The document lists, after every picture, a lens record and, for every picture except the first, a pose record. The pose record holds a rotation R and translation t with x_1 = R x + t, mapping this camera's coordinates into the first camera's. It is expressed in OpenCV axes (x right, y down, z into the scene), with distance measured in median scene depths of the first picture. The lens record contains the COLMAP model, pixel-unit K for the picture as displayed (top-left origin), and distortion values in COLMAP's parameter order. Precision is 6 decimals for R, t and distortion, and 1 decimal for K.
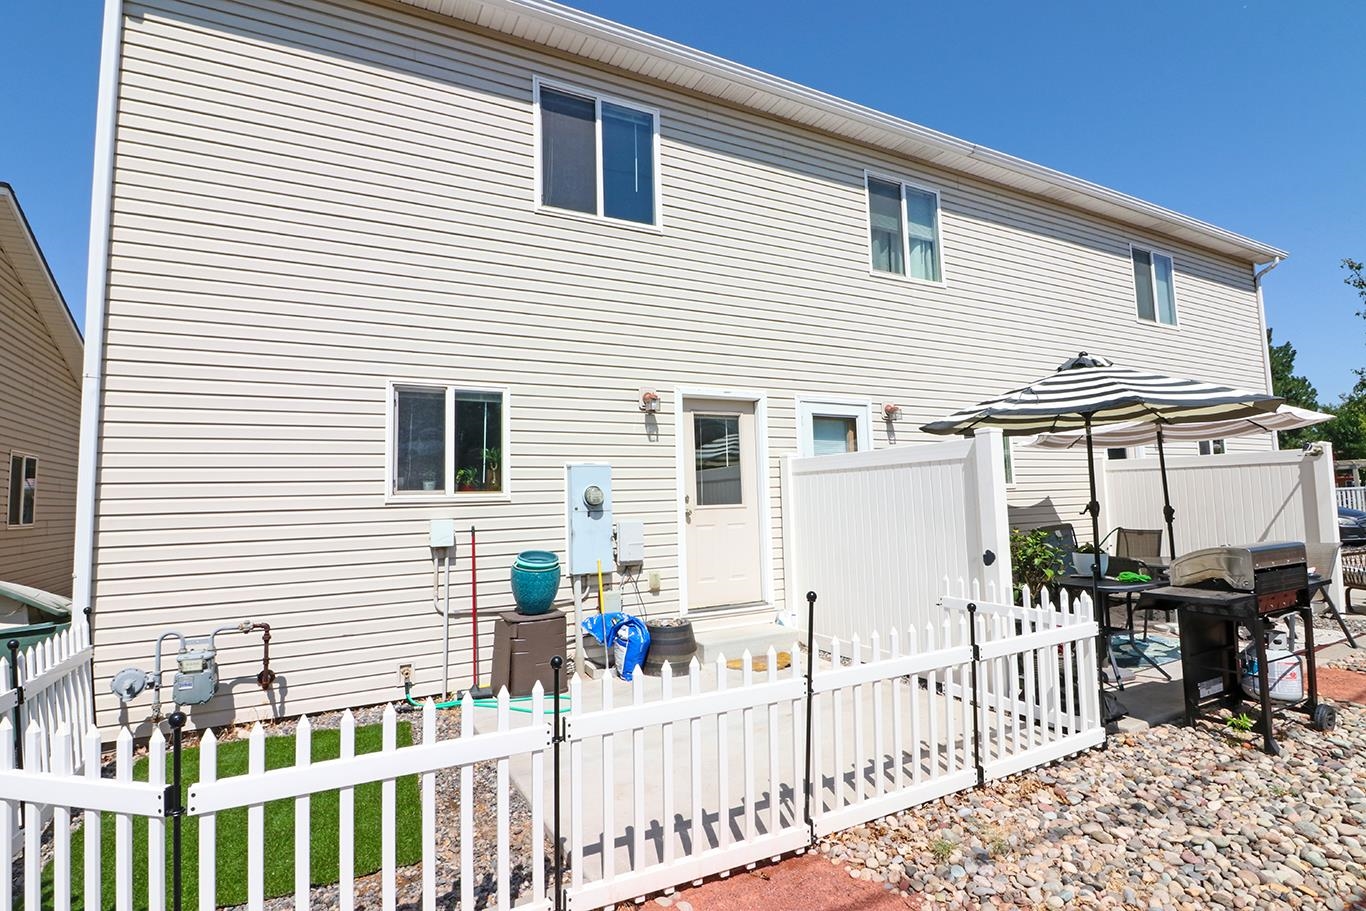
lens RADIAL K [[686.6, 0, 682.2], [0, 686.6, 451.7], [0, 0, 1]] dist [0.000111, -0.000221]
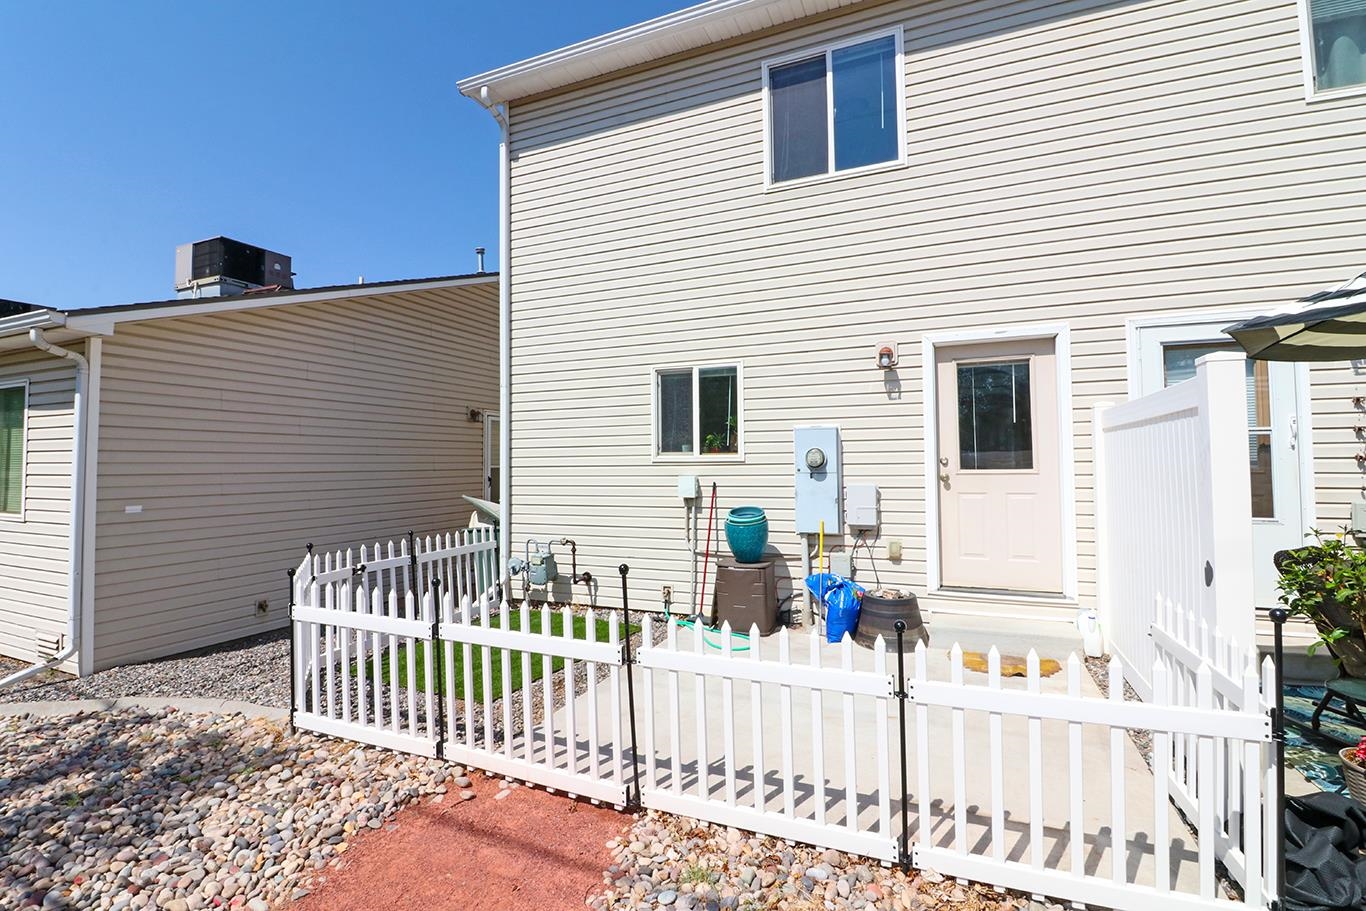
lens RADIAL K [[643.7, 0, 679.6], [0, 643.7, 449.0], [0, 0, 1]] dist [0.001098, -0.009929]
pose [[0.612391, 0.003373, -0.790547, 0.496863], [0.050375, 0.997792, 0.043280, -0.000505], [0.788948, -0.066328, 0.610870, 0.253551]]
